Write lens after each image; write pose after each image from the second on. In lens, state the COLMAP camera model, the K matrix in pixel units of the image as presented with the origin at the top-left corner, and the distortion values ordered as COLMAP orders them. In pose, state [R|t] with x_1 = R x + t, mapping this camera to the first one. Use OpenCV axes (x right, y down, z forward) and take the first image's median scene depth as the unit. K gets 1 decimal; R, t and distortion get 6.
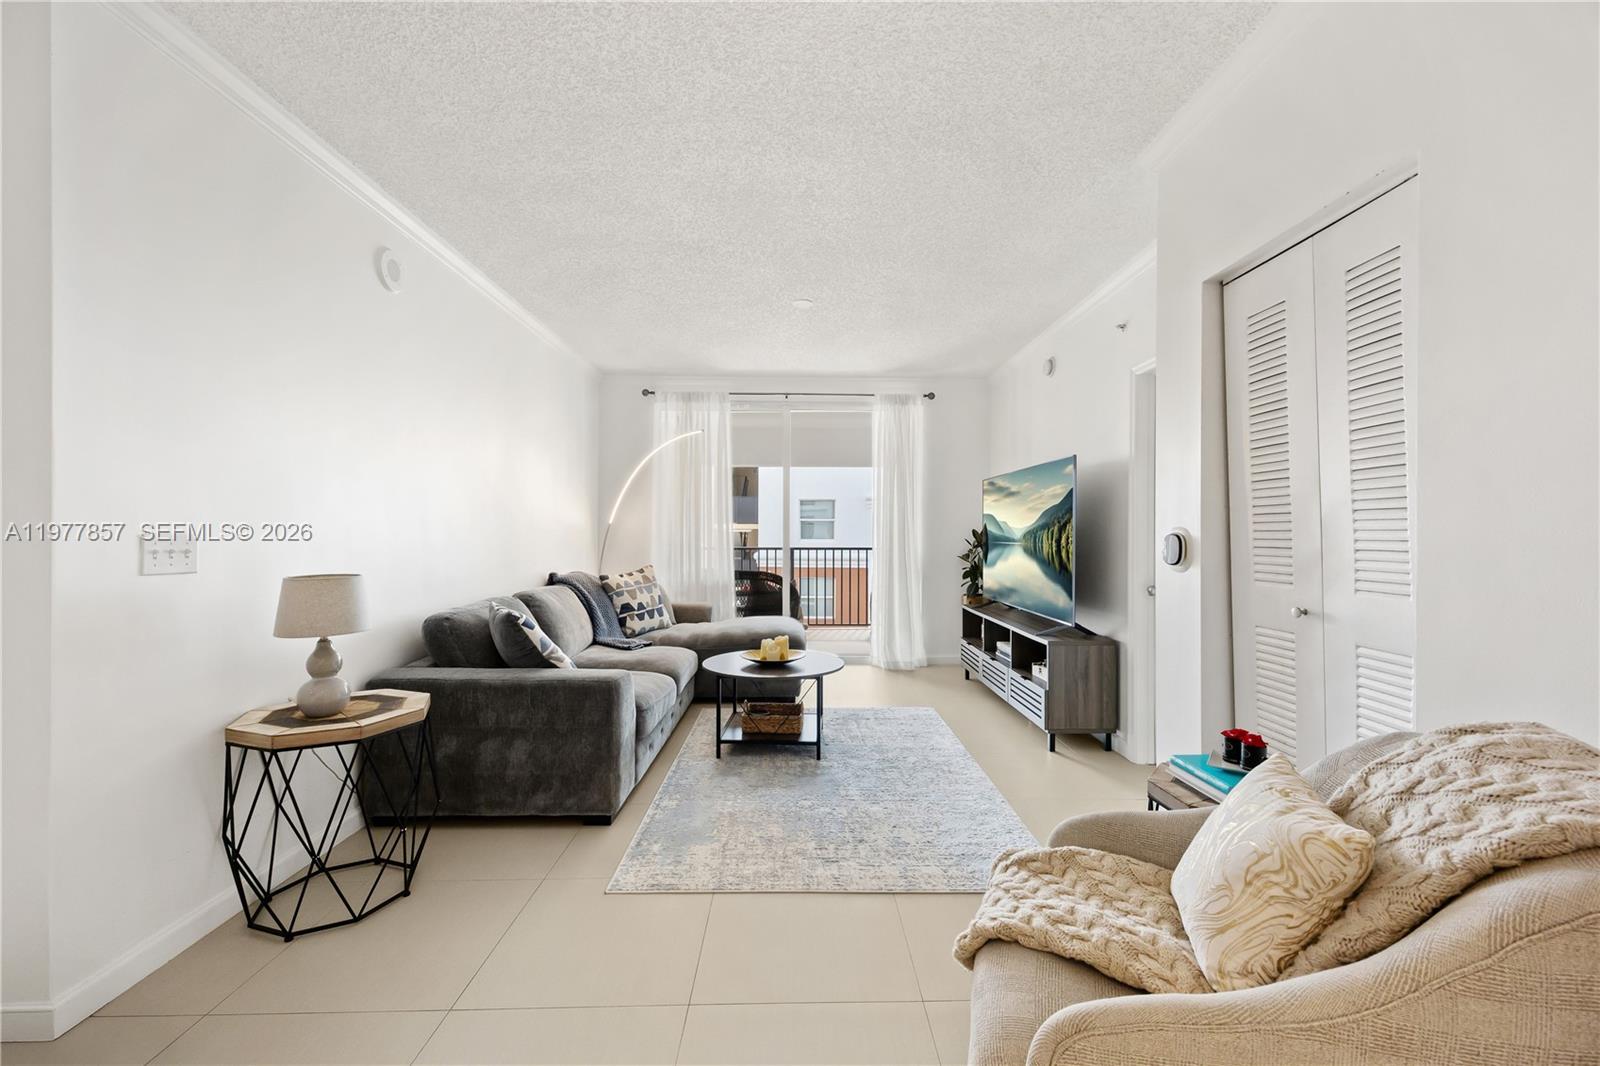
lens RADIAL K [[629.7, 0, 804.7], [0, 629.7, 534.3], [0, 0, 1]] dist [0.001036, 0.000078]
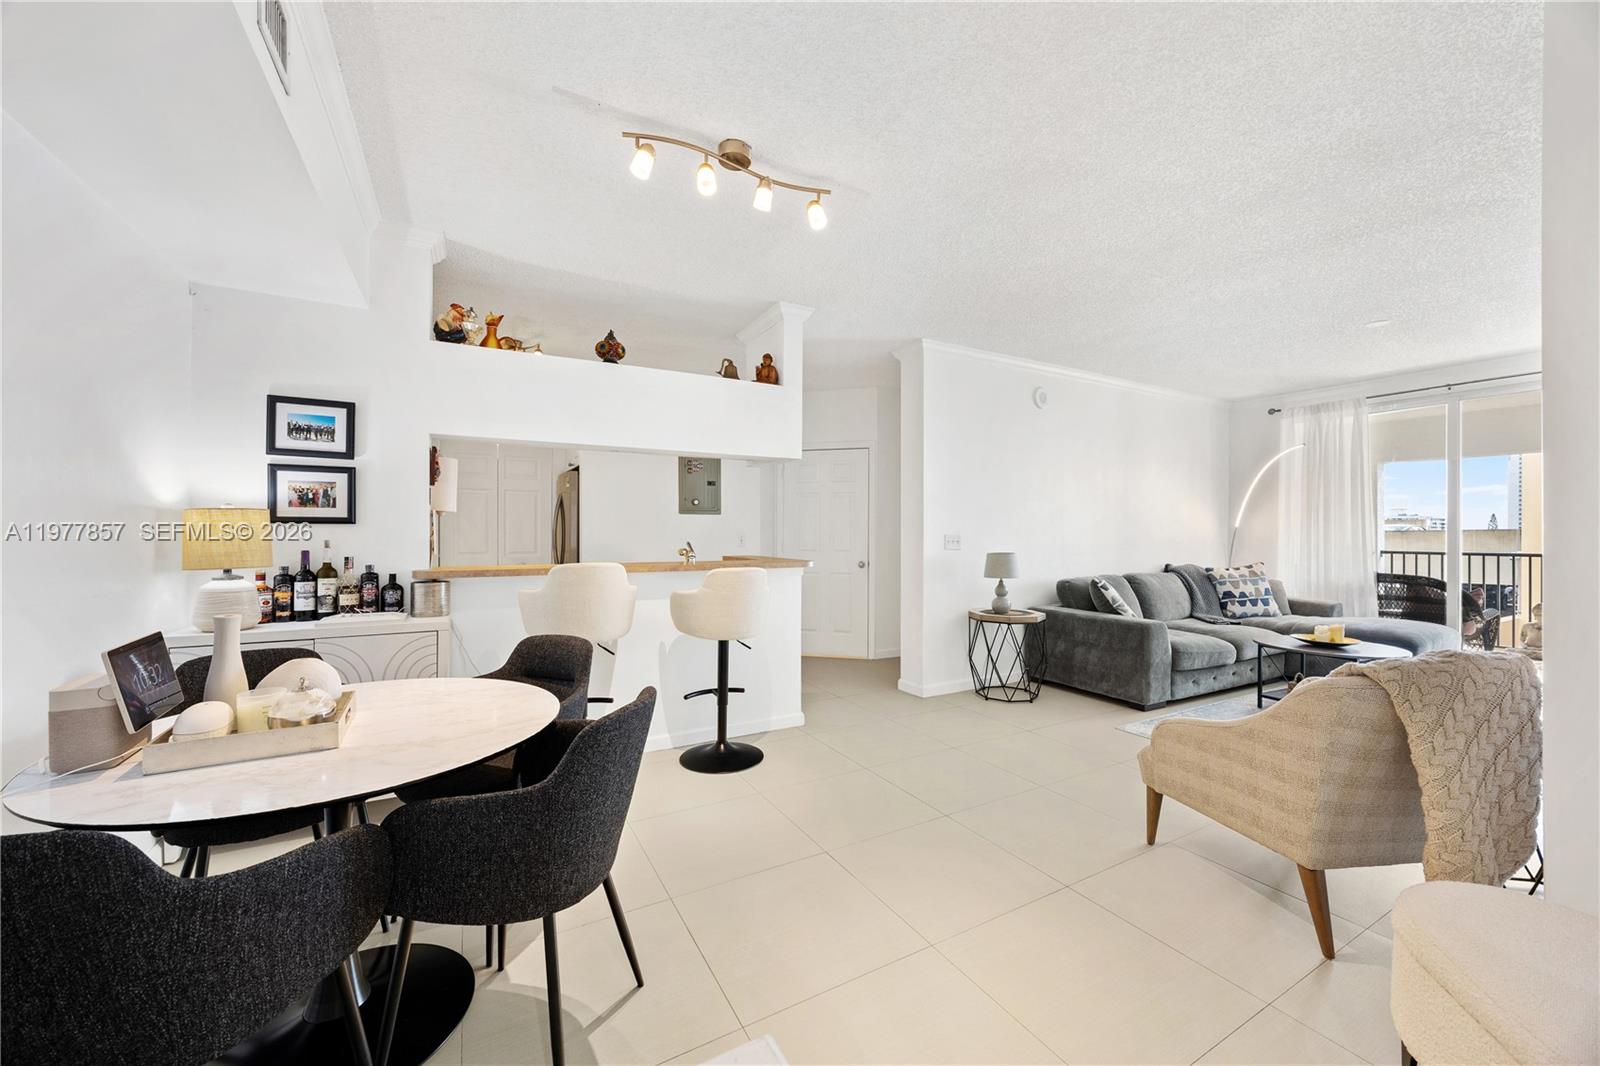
lens RADIAL K [[612.3, 0, 800.0], [0, 612.3, 533.0], [0, 0, 1]] dist [0.002018, 0.000161]
pose [[0.453429, 0.000849, -0.891292, 0.456923], [-0.005150, 0.999985, -0.001667, 0.000488], [0.891278, 0.005346, 0.453426, -0.342017]]
